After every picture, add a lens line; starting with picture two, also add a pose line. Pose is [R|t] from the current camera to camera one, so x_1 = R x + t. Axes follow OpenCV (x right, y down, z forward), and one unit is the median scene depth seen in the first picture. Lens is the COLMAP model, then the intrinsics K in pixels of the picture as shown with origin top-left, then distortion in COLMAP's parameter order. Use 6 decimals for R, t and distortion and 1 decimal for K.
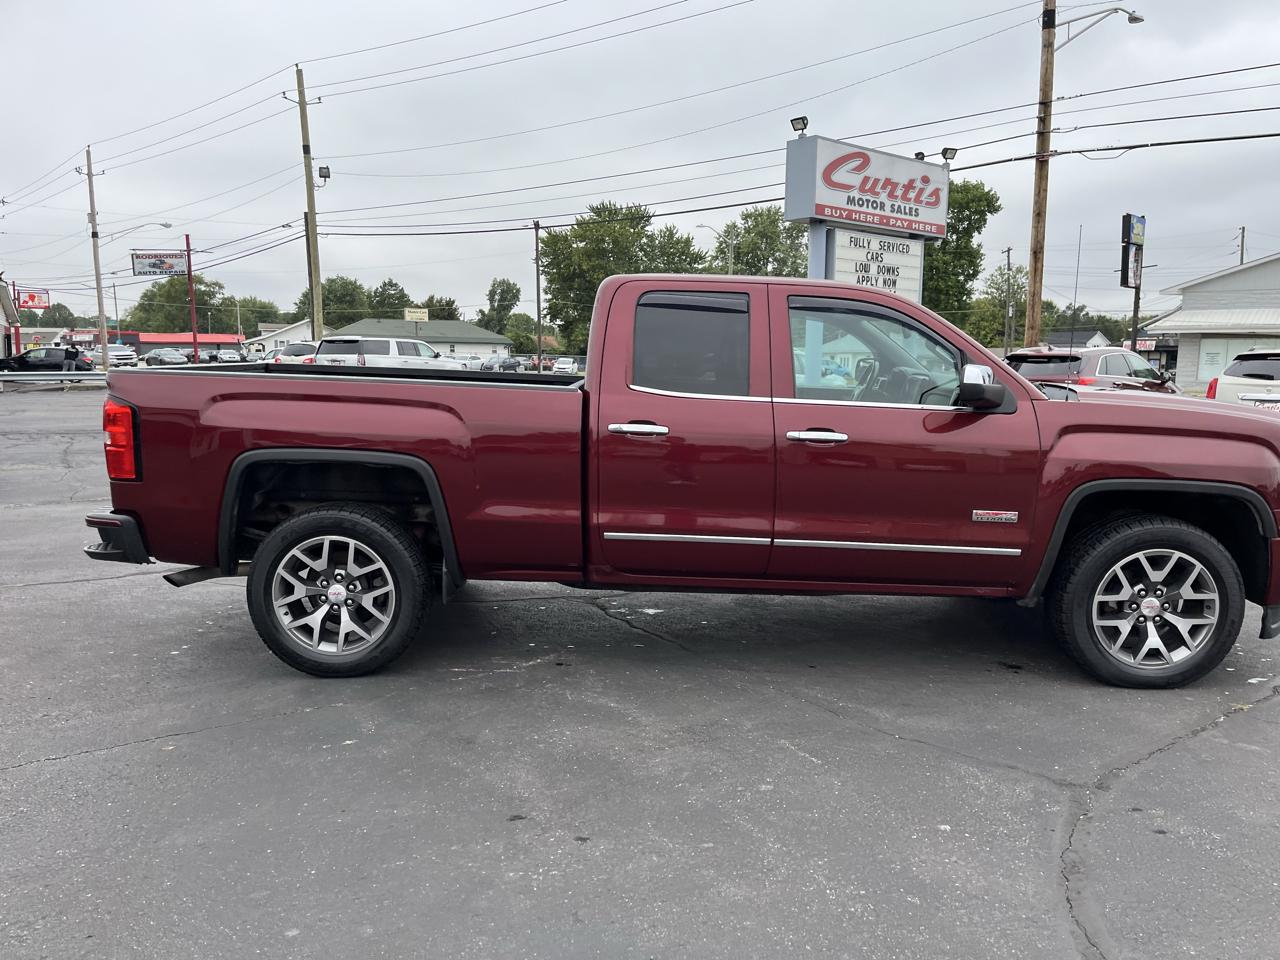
lens RADIAL K [[971.9, 0, 650.5], [0, 971.9, 482.0], [0, 0, 1]] dist [0.069605, -0.089396]
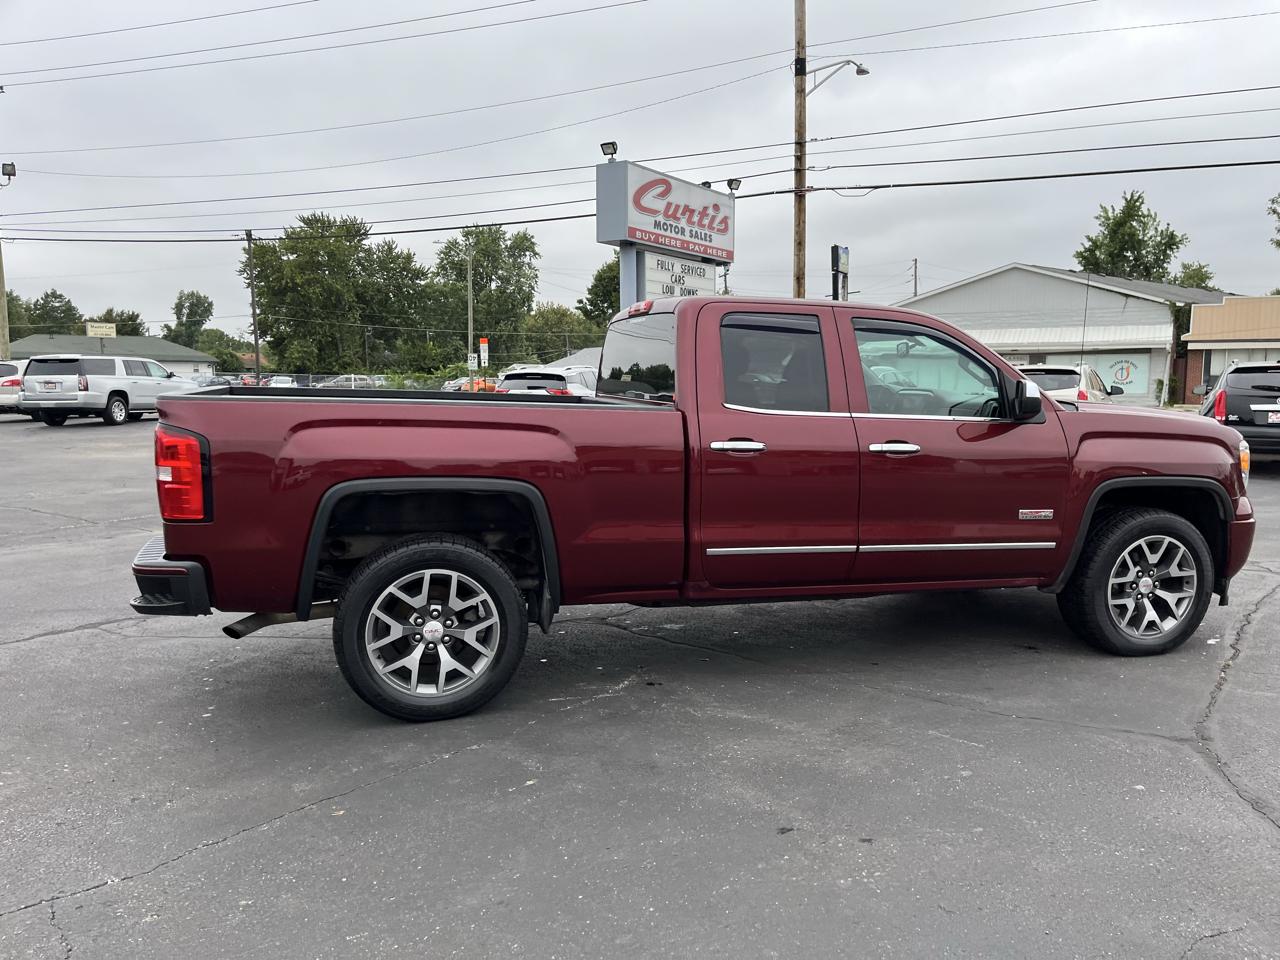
lens RADIAL K [[971.9, 0, 650.5], [0, 971.9, 482.0], [0, 0, 1]] dist [0.069605, -0.089396]
pose [[0.958485, -0.039164, 0.282440, -0.299489], [0.044226, 0.998955, -0.011567, -0.006692], [-0.281691, 0.023578, 0.959215, 0.031841]]
